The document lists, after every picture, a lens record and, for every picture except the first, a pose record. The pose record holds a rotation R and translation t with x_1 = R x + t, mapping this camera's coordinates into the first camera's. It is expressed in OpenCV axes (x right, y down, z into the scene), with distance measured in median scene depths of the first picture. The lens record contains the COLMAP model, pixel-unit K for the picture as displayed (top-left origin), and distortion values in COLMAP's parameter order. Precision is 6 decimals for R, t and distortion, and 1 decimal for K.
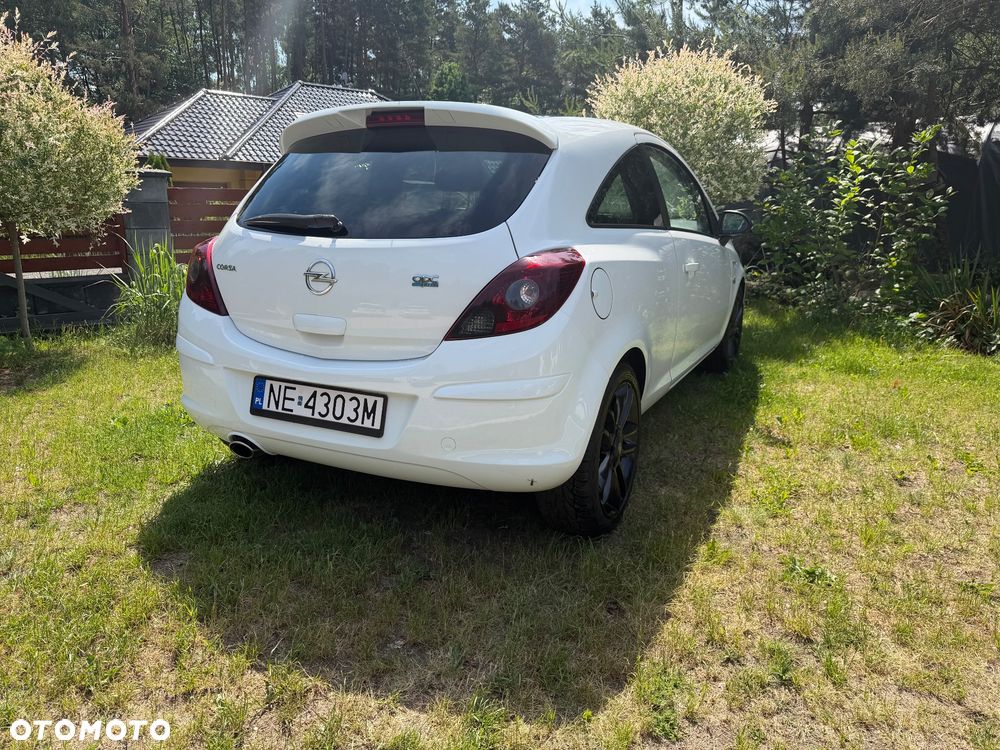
lens RADIAL K [[705.6, 0, 500.0], [0, 705.6, 375.0], [0, 0, 1]] dist [0.059188, -0.078539]
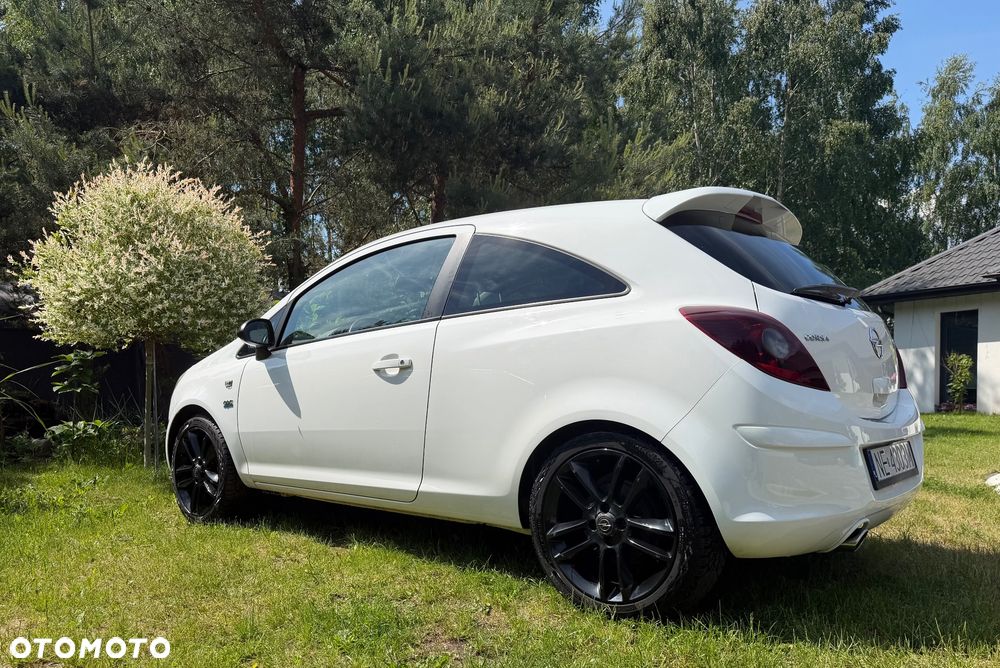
lens RADIAL K [[751.5, 0, 452.4], [0, 751.5, 403.3], [0, 0, 1]] dist [0.127107, -0.237899]
pose [[0.295794, -0.039310, 0.954443, -1.483328], [0.238502, 0.970549, -0.033941, -0.154919], [-0.924999, 0.237677, 0.296458, 1.210446]]
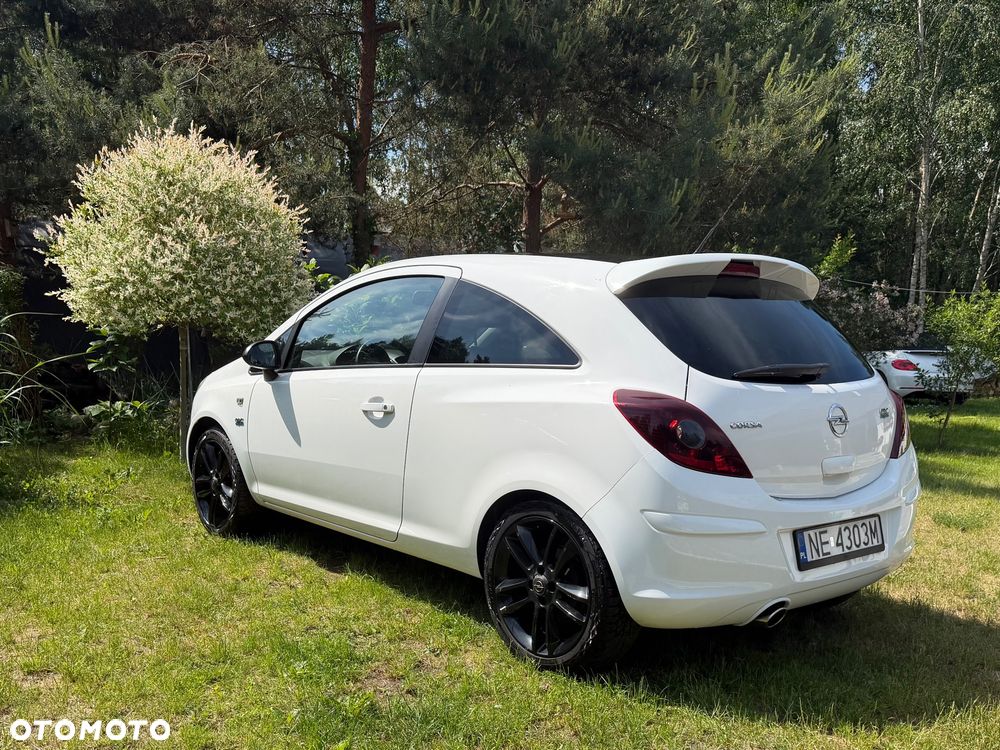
lens RADIAL K [[948.9, 0, 473.6], [0, 948.9, 494.5], [0, 0, 1]] dist [0.123480, -0.243882]
pose [[0.415509, -0.160866, 0.895251, -1.714228], [0.195368, 0.977049, 0.084889, -0.247717], [-0.888360, 0.139631, 0.437401, 0.824598]]
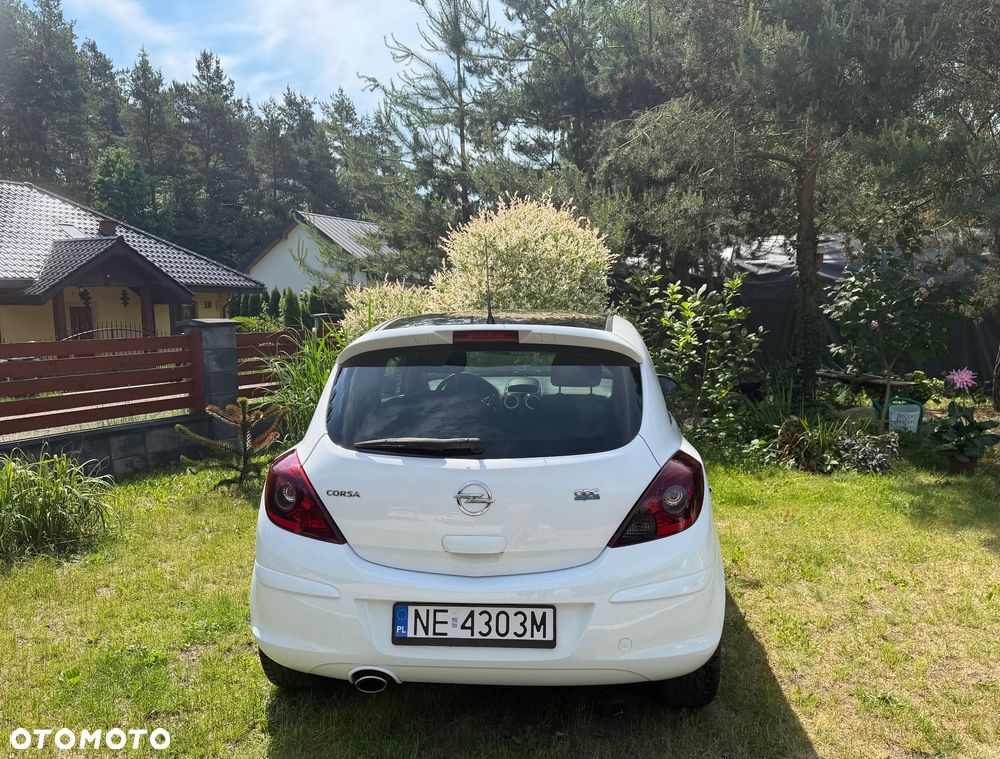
lens RADIAL K [[814.5, 0, 508.9], [0, 814.5, 414.9], [0, 0, 1]] dist [0.107168, -0.196878]
pose [[0.927885, -0.067214, 0.366758, -0.603319], [0.105810, 0.990648, -0.086143, -0.143494], [-0.357538, 0.118738, 0.926320, -0.130916]]
